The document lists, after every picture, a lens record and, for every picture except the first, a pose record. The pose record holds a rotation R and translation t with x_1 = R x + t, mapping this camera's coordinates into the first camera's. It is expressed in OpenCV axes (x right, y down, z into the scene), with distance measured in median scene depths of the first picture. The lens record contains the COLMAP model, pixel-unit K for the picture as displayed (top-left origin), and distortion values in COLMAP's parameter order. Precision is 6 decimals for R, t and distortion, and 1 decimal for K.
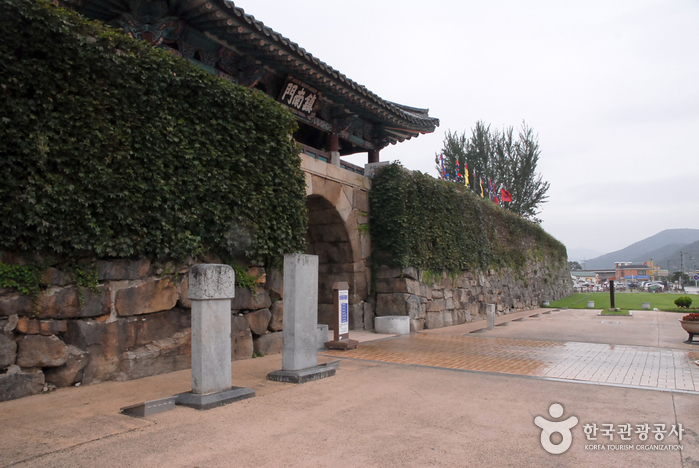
lens RADIAL K [[559.3, 0, 349.5], [0, 559.3, 234.0], [0, 0, 1]] dist [-0.132901, 0.012066]
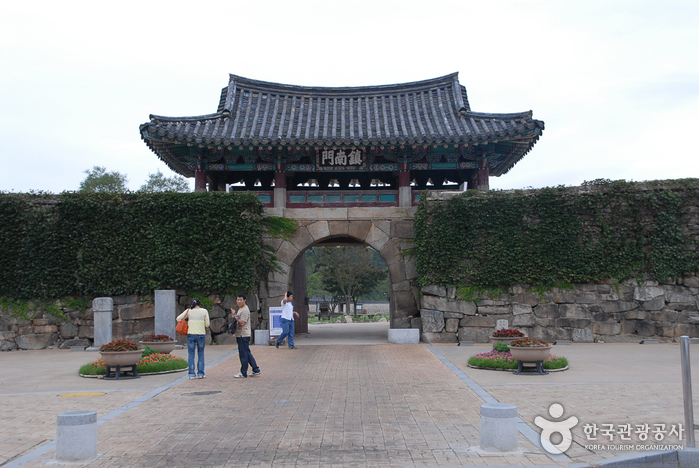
lens RADIAL K [[892.0, 0, 349.5], [0, 892.0, 234.0], [0, 0, 1]] dist [-0.011170, -0.035693]
pose [[0.496325, -0.079323, -0.864505, 3.149866], [0.093152, 0.994934, -0.037811, 0.018630], [0.863124, -0.061764, 0.501200, -0.051519]]
